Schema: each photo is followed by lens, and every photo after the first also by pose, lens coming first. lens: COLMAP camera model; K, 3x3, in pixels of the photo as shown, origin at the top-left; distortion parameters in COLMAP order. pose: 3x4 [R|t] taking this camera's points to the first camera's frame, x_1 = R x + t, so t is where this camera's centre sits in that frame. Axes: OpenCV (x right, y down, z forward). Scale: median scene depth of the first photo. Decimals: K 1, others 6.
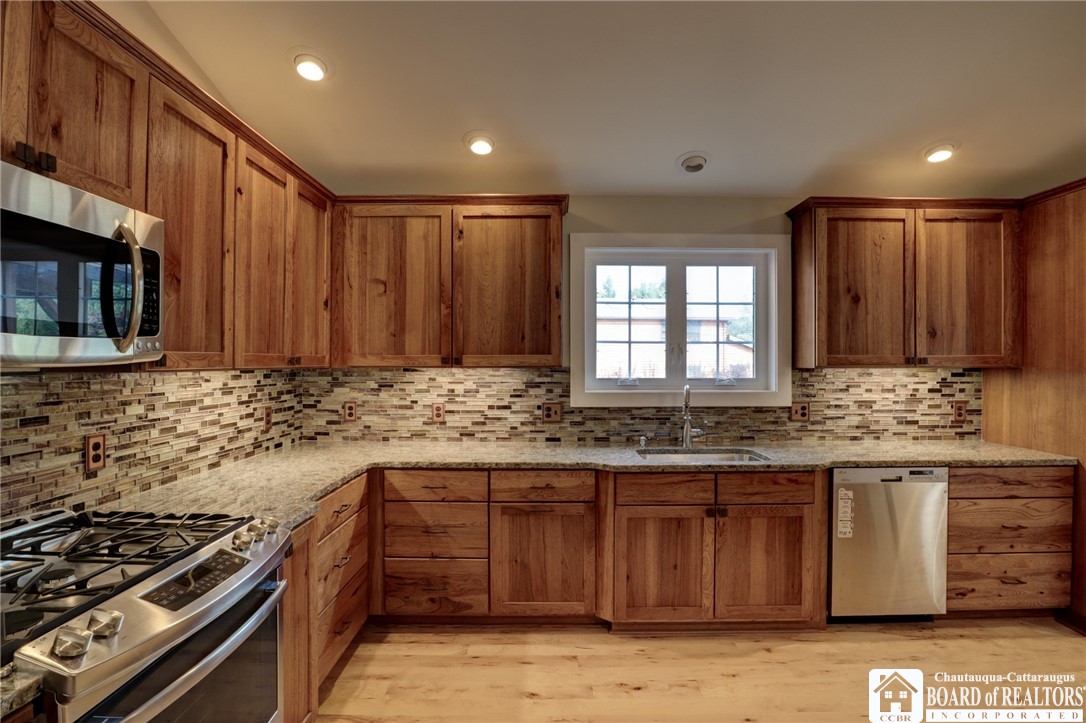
lens RADIAL K [[547.0, 0, 551.7], [0, 547.0, 363.2], [0, 0, 1]] dist [-0.047979, 0.016511]
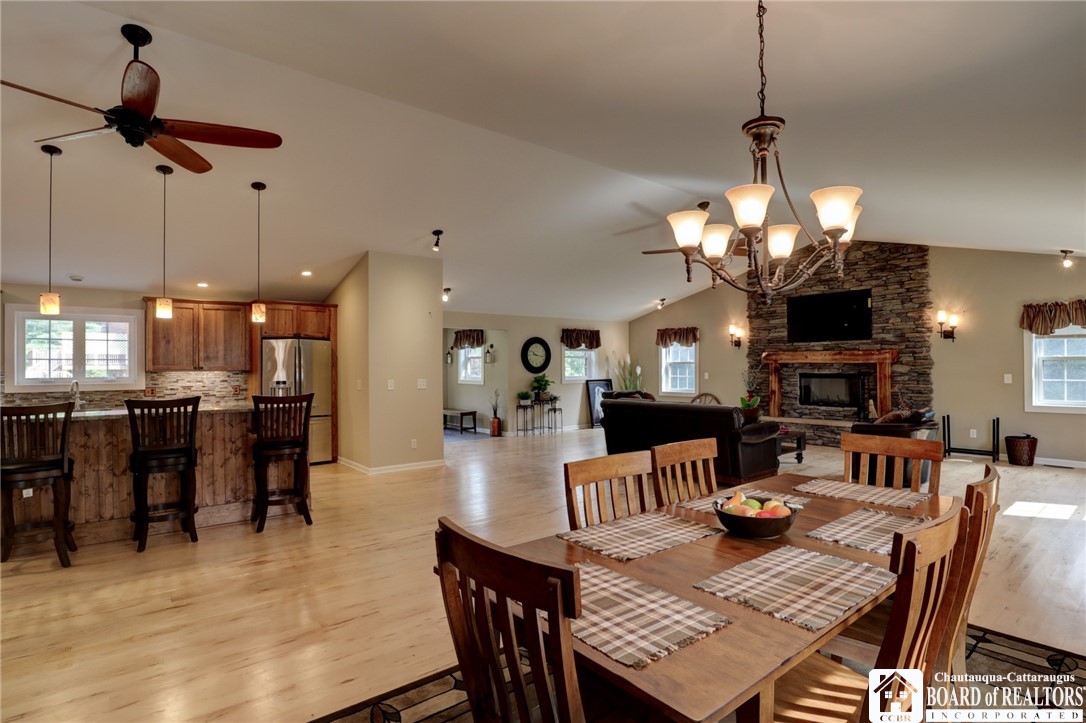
lens RADIAL K [[547.0, 0, 551.7], [0, 547.0, 363.2], [0, 0, 1]] dist [-0.047979, 0.016511]
pose [[0.775717, -0.001522, 0.631078, 0.388151], [0.008782, 0.999926, -0.008382, 0.007651], [-0.631019, 0.012044, 0.775674, -1.833378]]
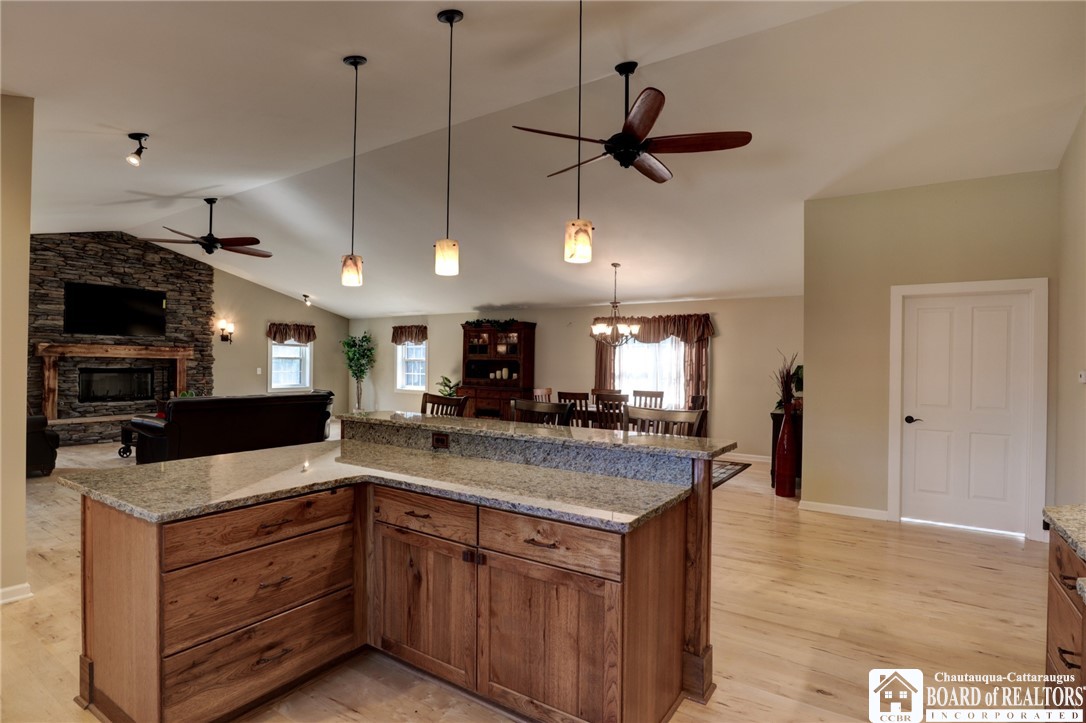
lens RADIAL K [[547.0, 0, 551.7], [0, 547.0, 363.2], [0, 0, 1]] dist [-0.047979, 0.016511]
pose [[-0.832937, -0.008232, 0.553307, -0.155759], [-0.008802, 0.999960, 0.001628, 0.000026], [-0.553298, -0.003514, -0.832976, 0.777038]]
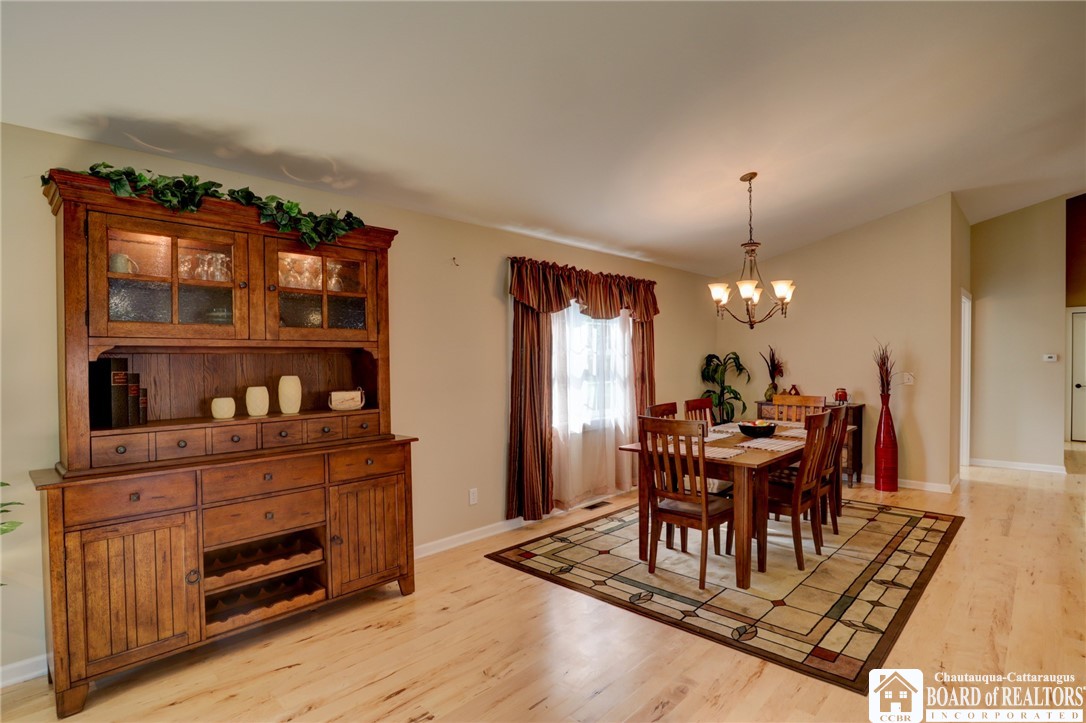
lens RADIAL K [[547.0, 0, 551.7], [0, 547.0, 363.2], [0, 0, 1]] dist [-0.047979, 0.016511]
pose [[-0.683100, 0.012927, -0.730211, 2.337960], [0.002400, 0.999878, 0.015455, 0.002804], [0.730321, 0.008804, -0.683047, -0.927412]]
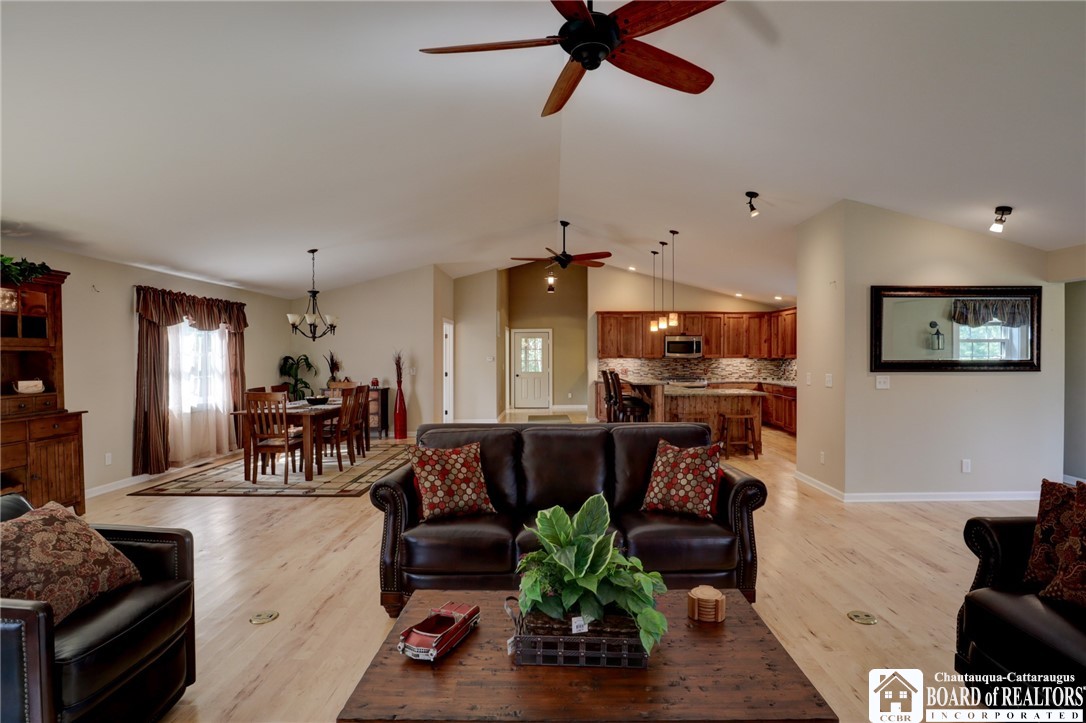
lens RADIAL K [[547.0, 0, 551.7], [0, 547.0, 363.2], [0, 0, 1]] dist [-0.047979, 0.016511]
pose [[-0.007977, 0.011905, -0.999897, 3.299927], [-0.002336, 0.999926, 0.011924, 0.002102], [0.999965, 0.002430, -0.007948, -0.461252]]
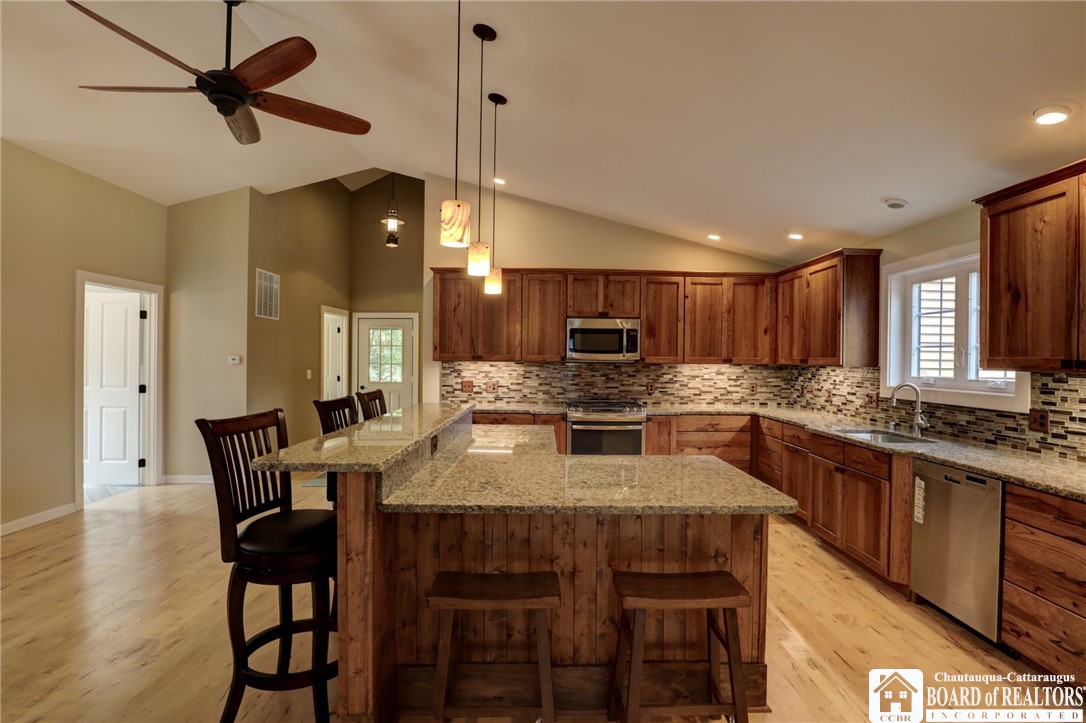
lens RADIAL K [[547.0, 0, 551.7], [0, 547.0, 363.2], [0, 0, 1]] dist [-0.047979, 0.016511]
pose [[0.011122, 0.008112, -0.999905, 1.459487], [-0.014173, 0.999868, 0.007954, -0.000854], [0.999838, 0.014083, 0.011236, 0.203869]]
